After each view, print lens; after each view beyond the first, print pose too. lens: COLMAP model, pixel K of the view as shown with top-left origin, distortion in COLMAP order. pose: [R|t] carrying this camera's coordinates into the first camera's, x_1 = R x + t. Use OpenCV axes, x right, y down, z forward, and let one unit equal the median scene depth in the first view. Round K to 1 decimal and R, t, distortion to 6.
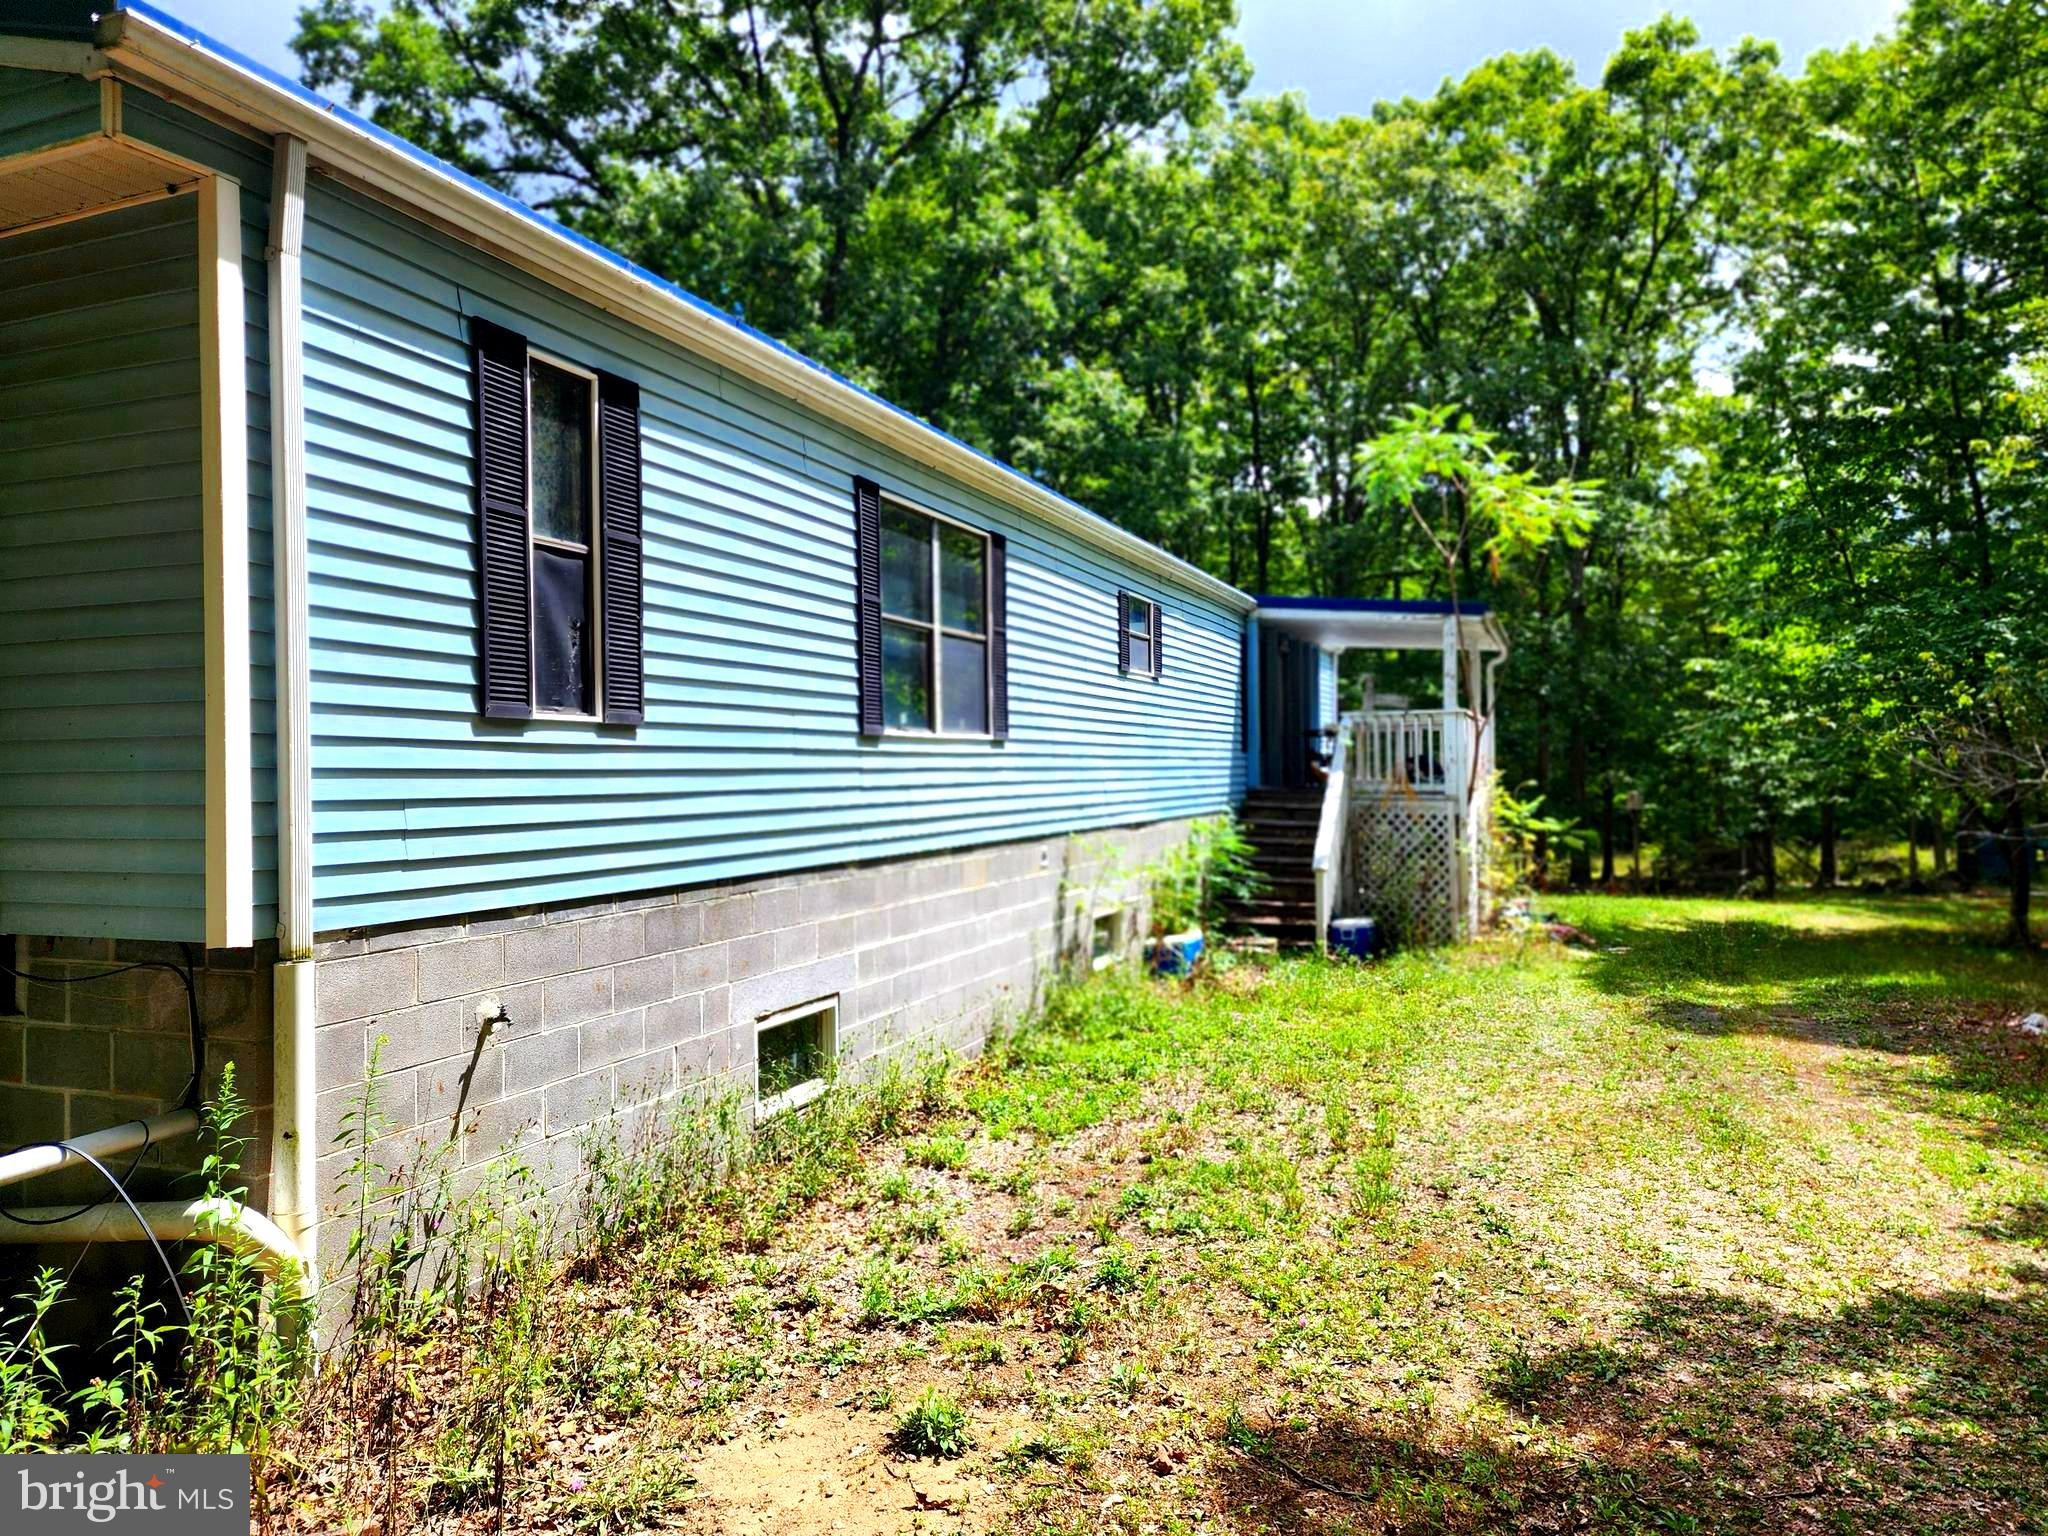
lens RADIAL K [[1335.2, 0, 1031.3], [0, 1335.2, 766.2], [0, 0, 1]] dist [0.035424, -0.020710]
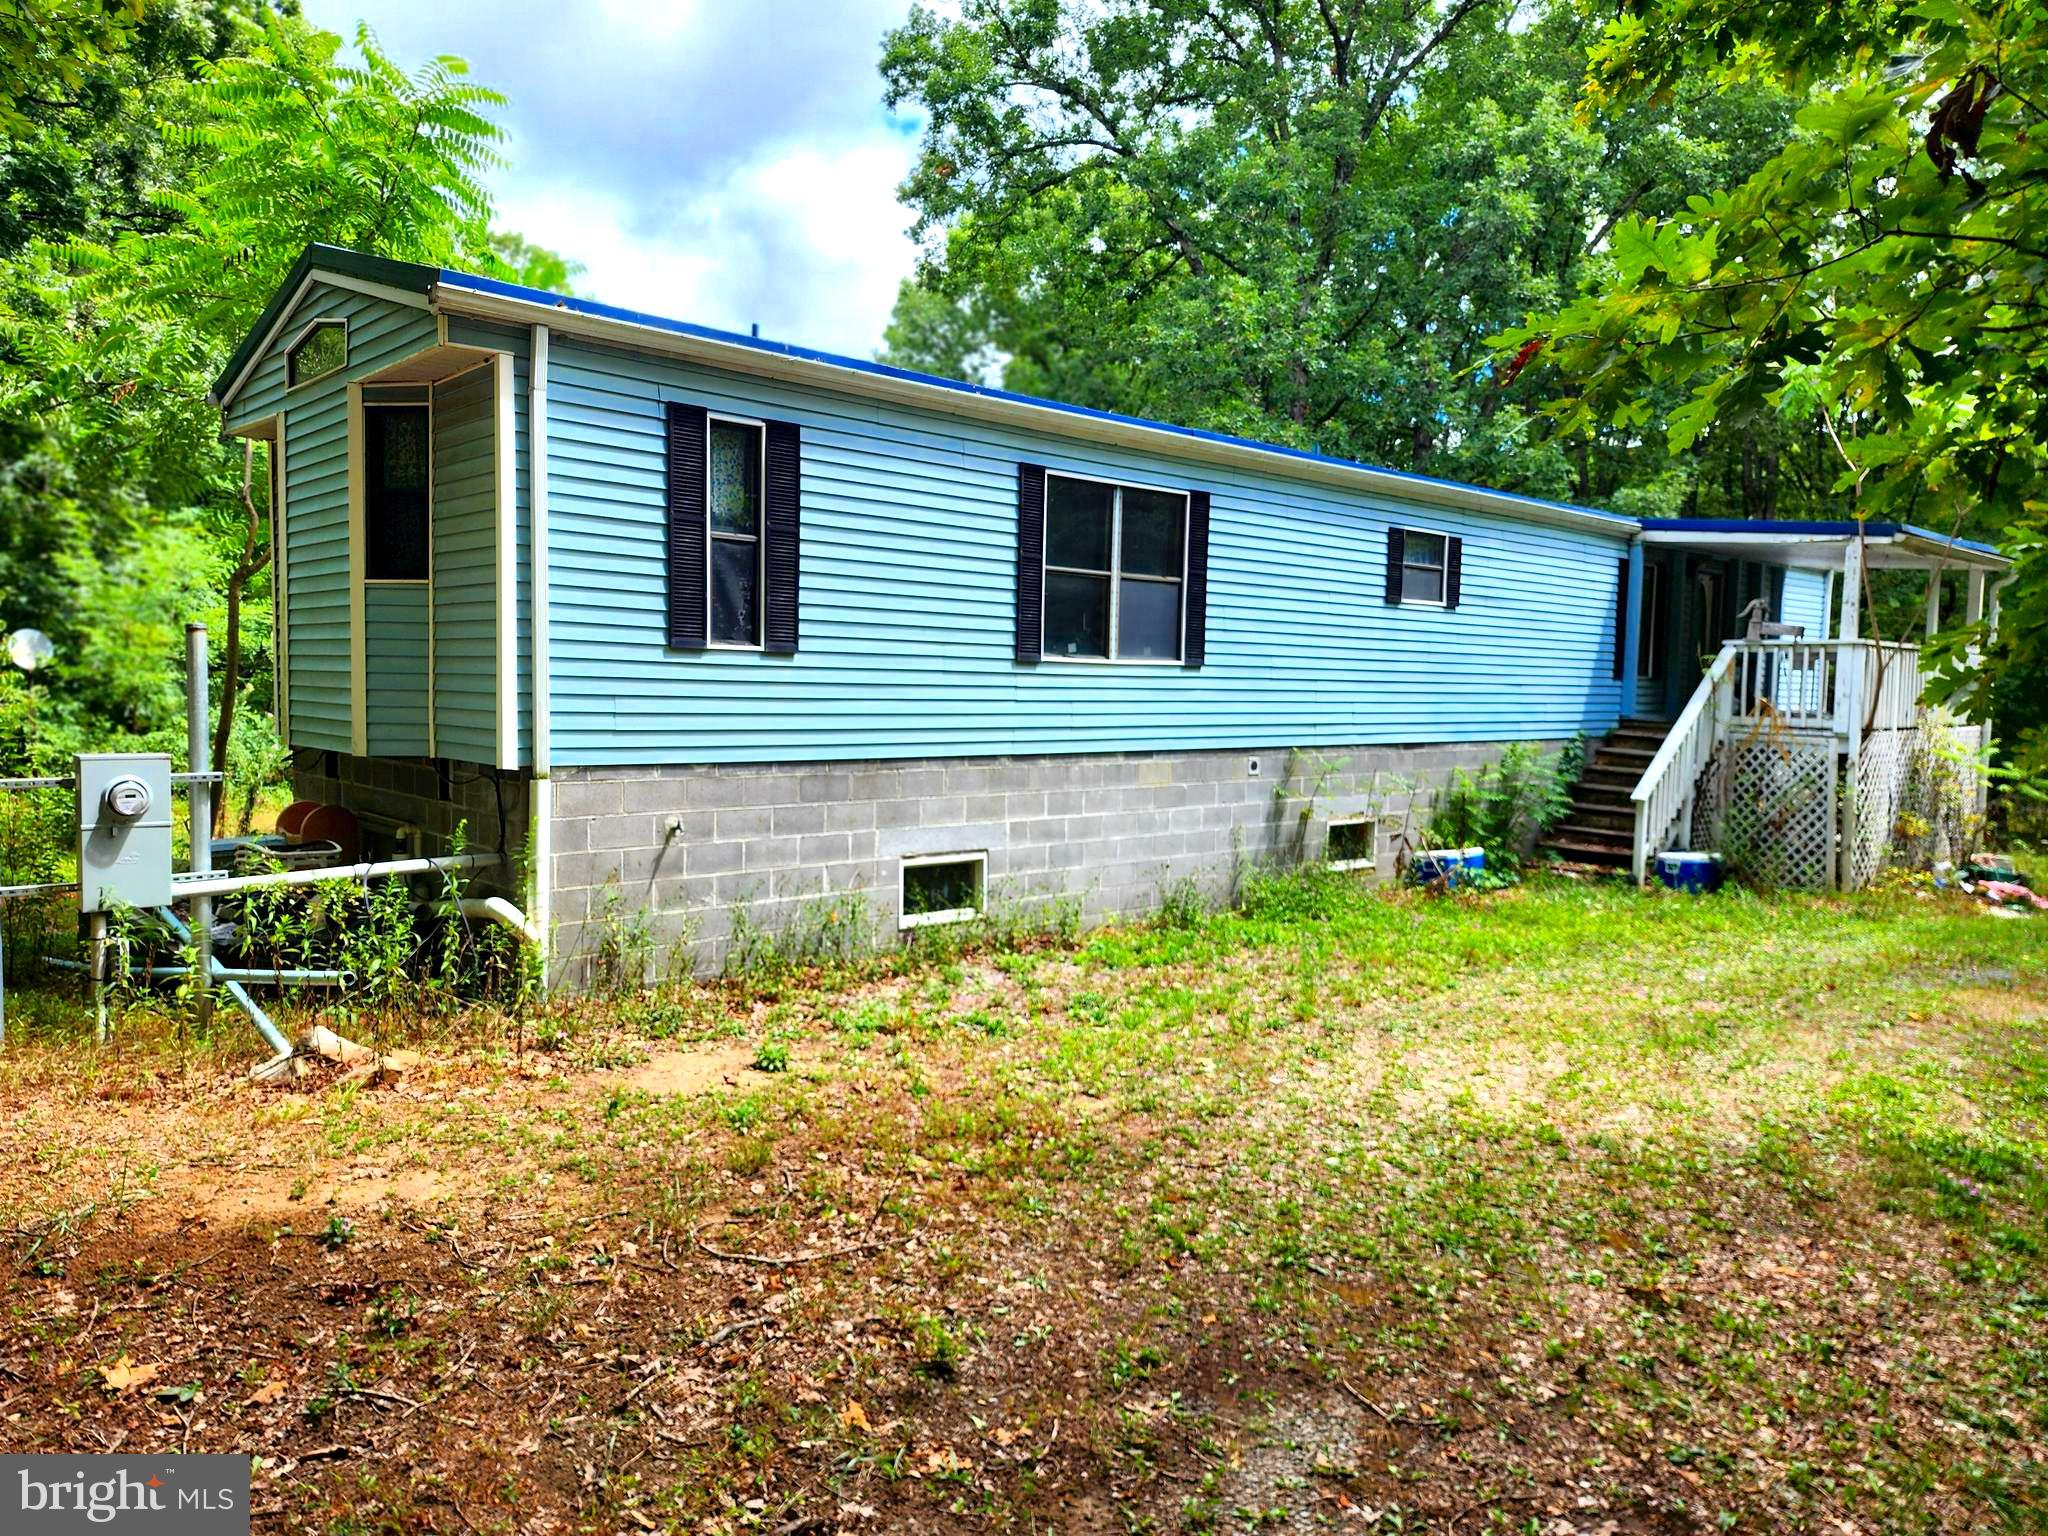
lens RADIAL K [[1335.2, 0, 1017.7], [0, 1335.2, 780.5], [0, 0, 1]] dist [0.035424, -0.020710]
pose [[0.897578, 0.058301, -0.436984, 0.536702], [-0.026044, 0.996498, 0.079455, -0.011077], [0.440086, -0.059936, 0.895953, -0.228408]]
